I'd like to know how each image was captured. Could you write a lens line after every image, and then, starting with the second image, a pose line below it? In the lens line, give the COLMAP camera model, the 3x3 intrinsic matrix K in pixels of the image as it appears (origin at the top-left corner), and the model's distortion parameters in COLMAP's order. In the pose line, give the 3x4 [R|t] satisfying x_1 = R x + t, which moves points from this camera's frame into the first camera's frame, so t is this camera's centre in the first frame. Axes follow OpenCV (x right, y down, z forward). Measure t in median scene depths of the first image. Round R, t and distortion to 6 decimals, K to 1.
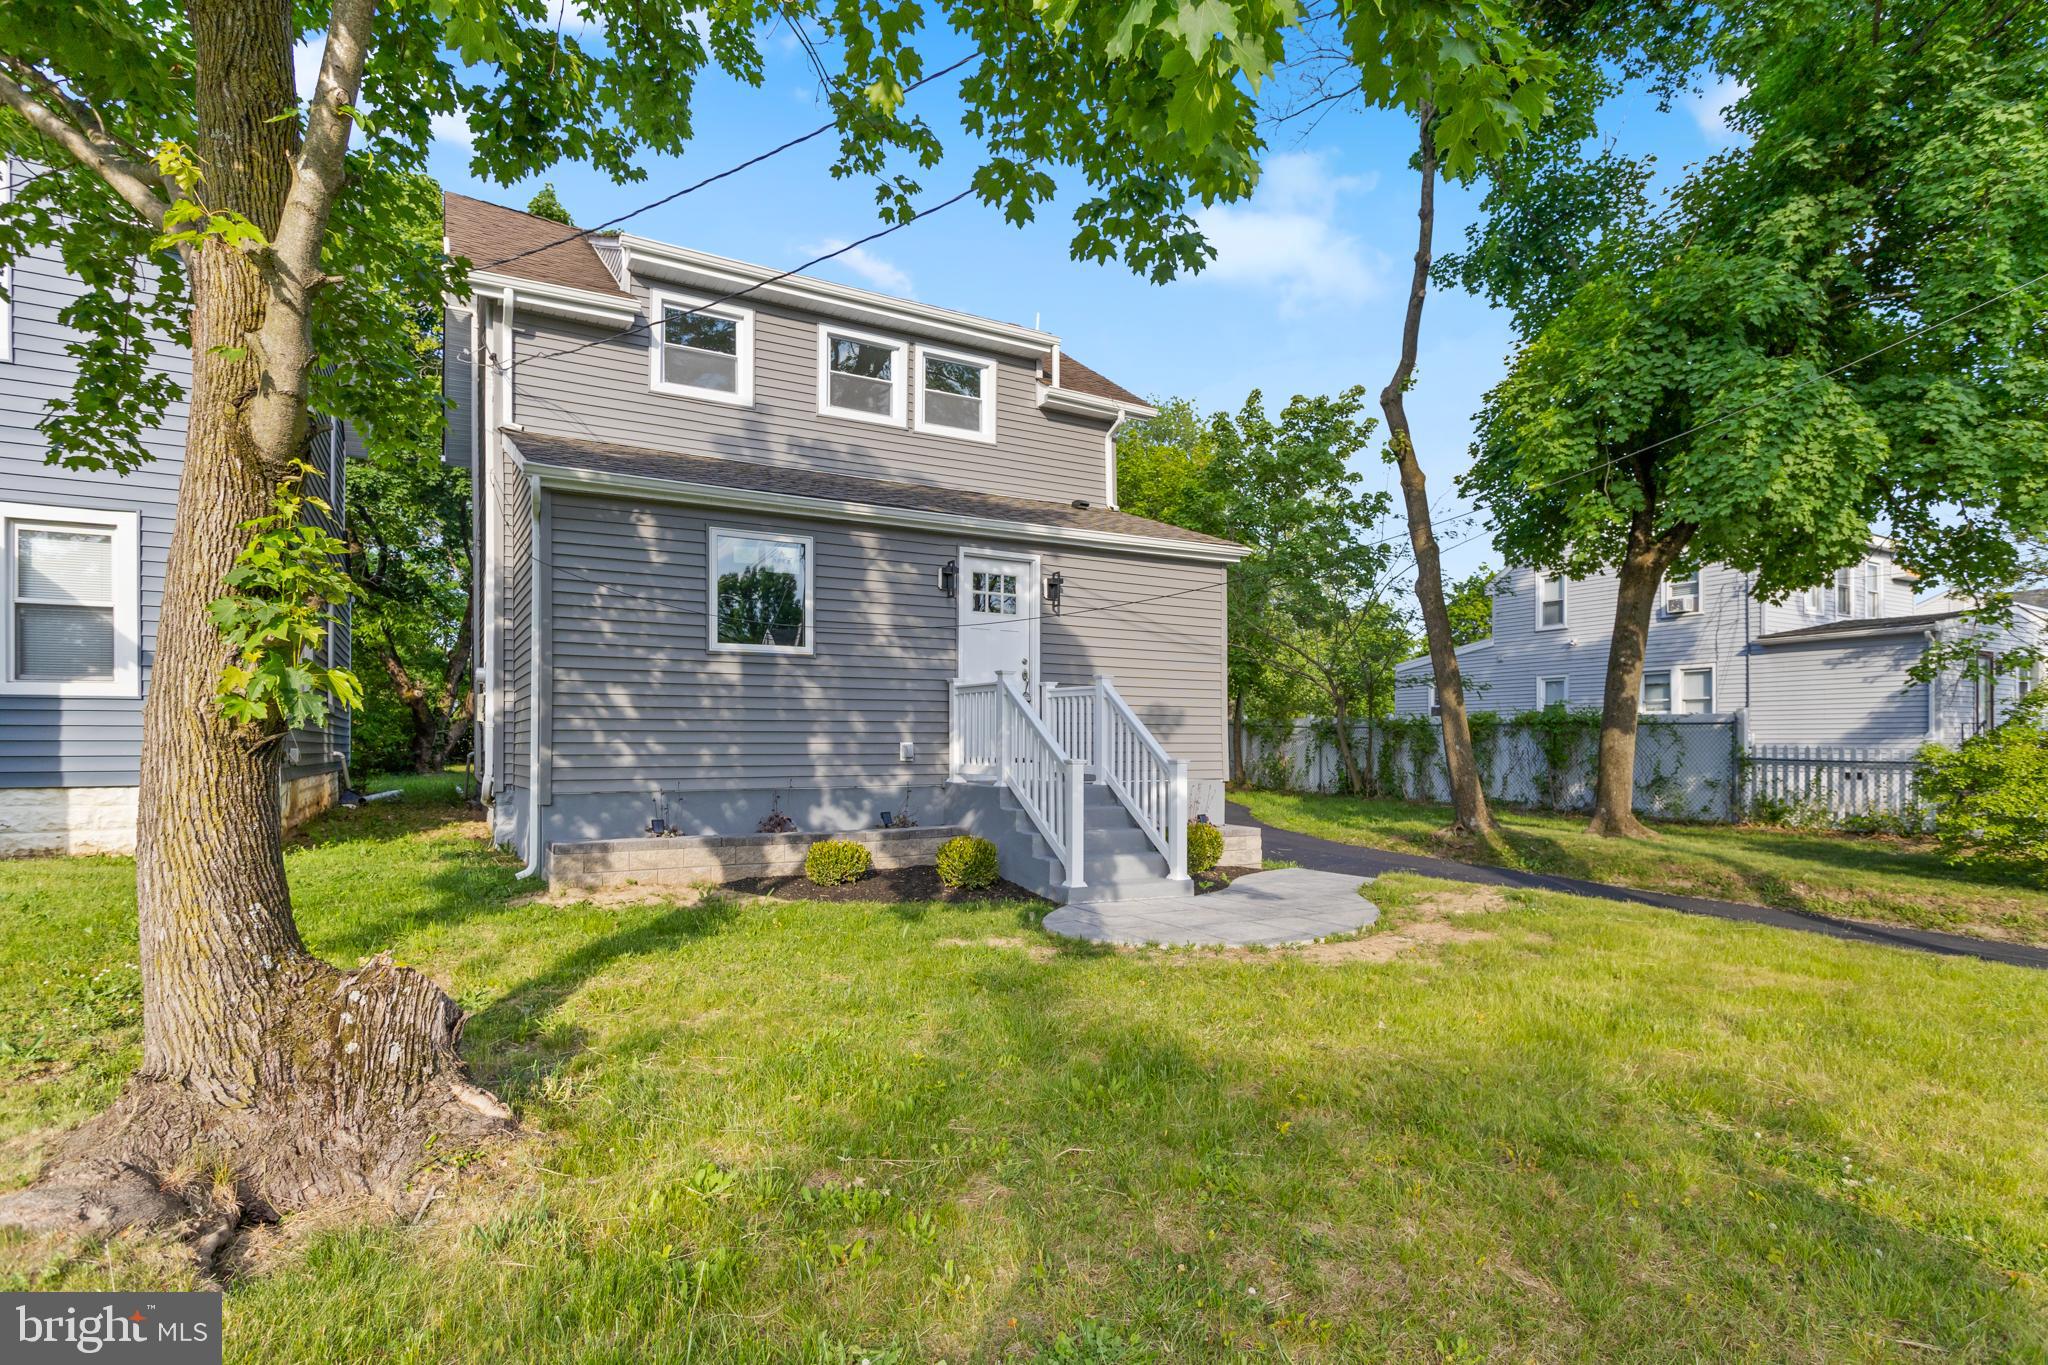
lens RADIAL K [[939.8, 0, 1016.6], [0, 939.8, 754.8], [0, 0, 1]] dist [0.013120, 0.000056]
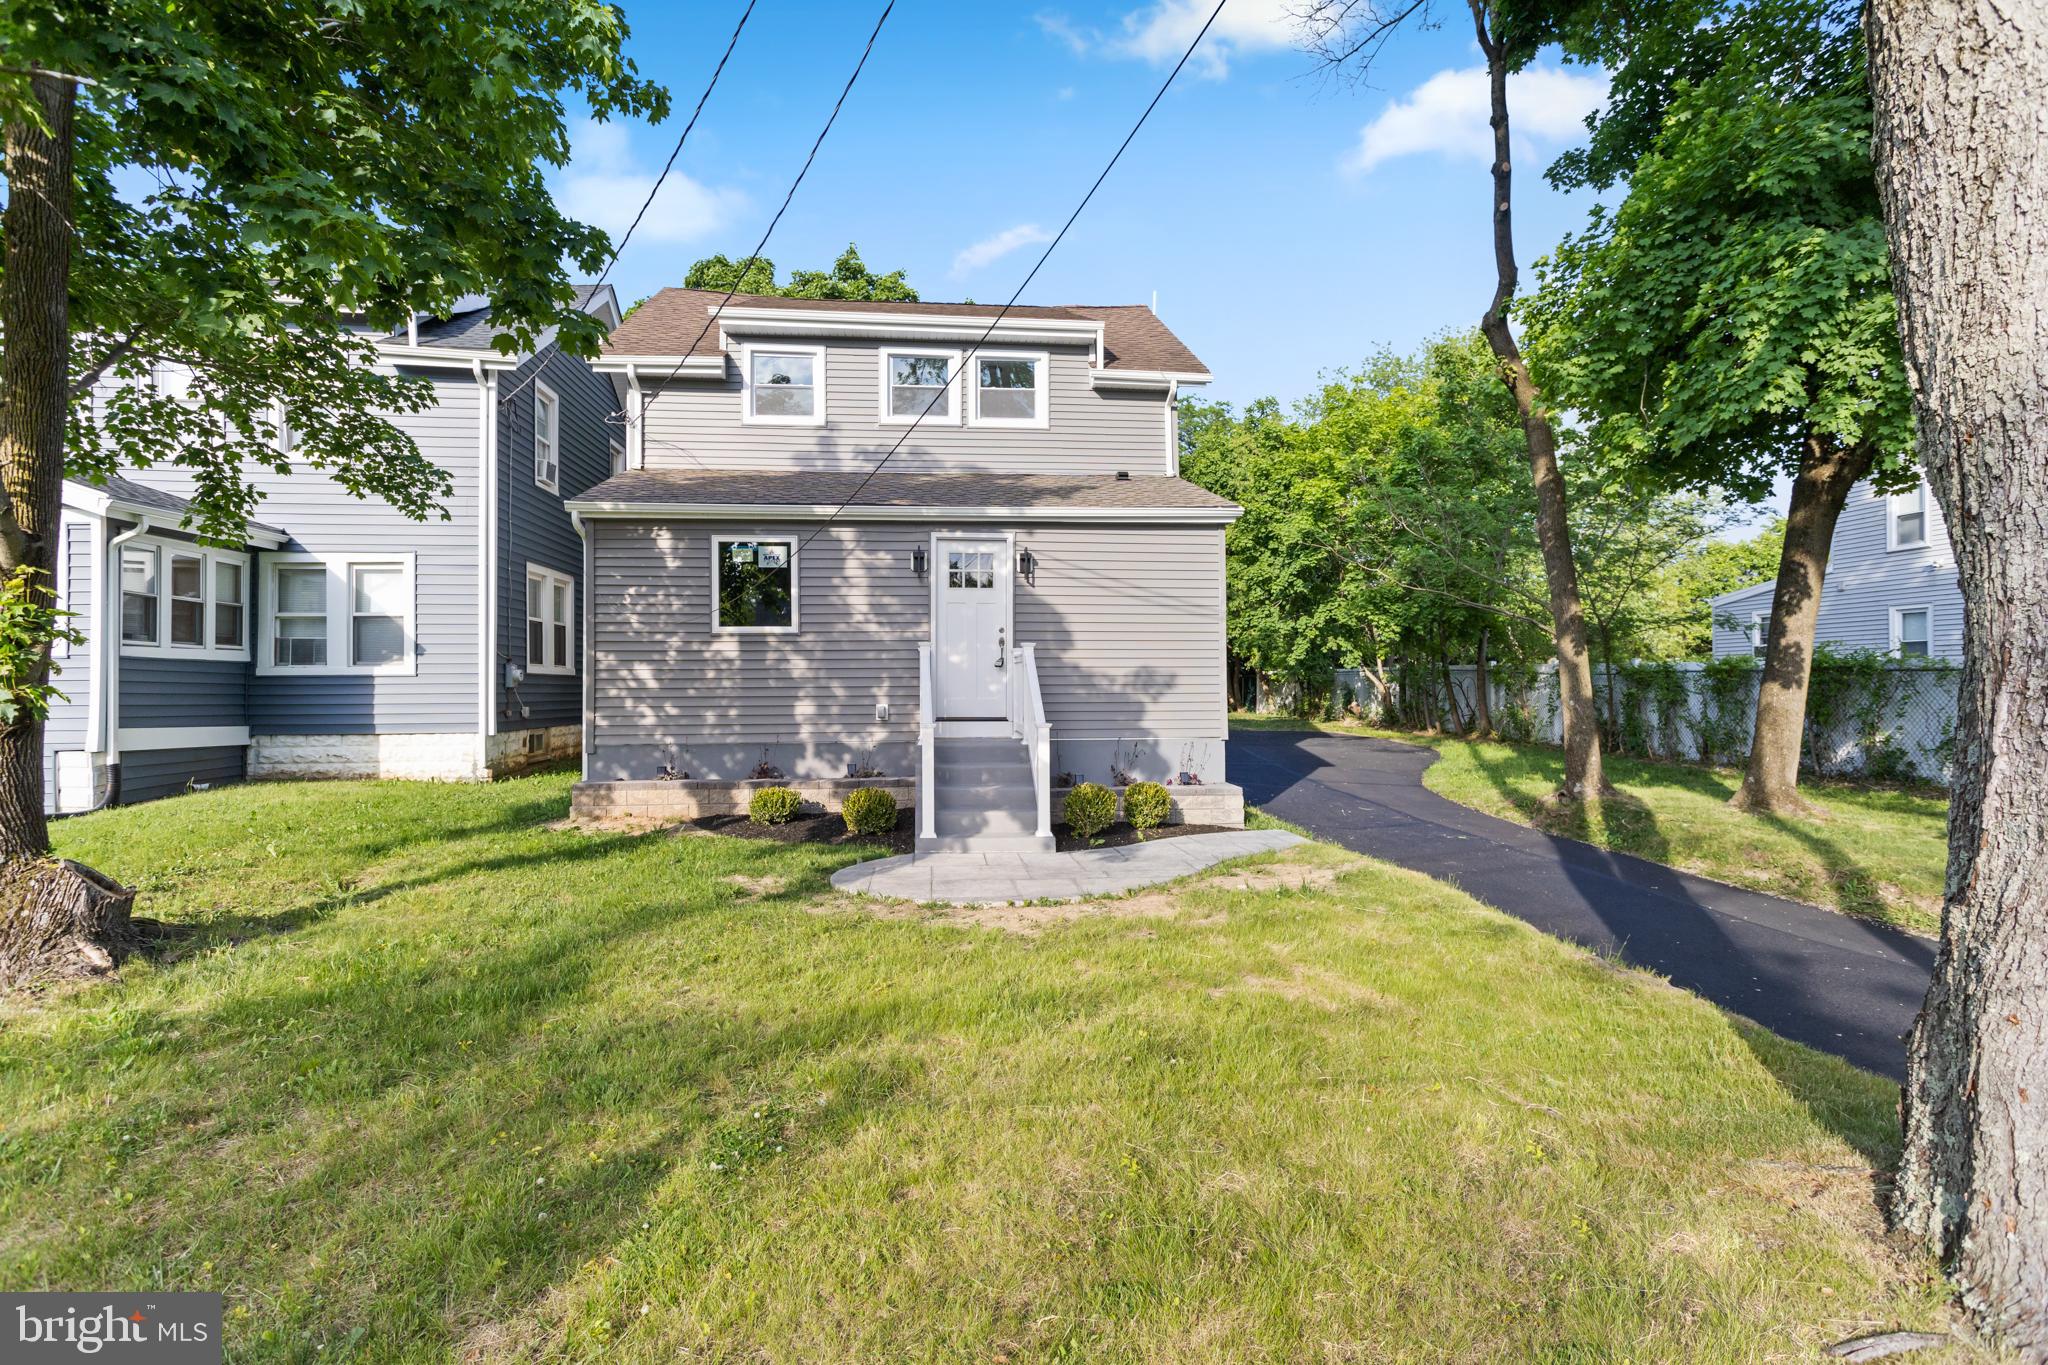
lens RADIAL K [[876.7, 0, 1020.0], [0, 876.7, 693.7], [0, 0, 1]] dist [0.010838, -0.000094]
pose [[0.928922, -0.003067, -0.370263, 0.433646], [0.001368, 0.999987, -0.004852, -0.020580], [0.370273, 0.004000, 0.928914, 0.051397]]
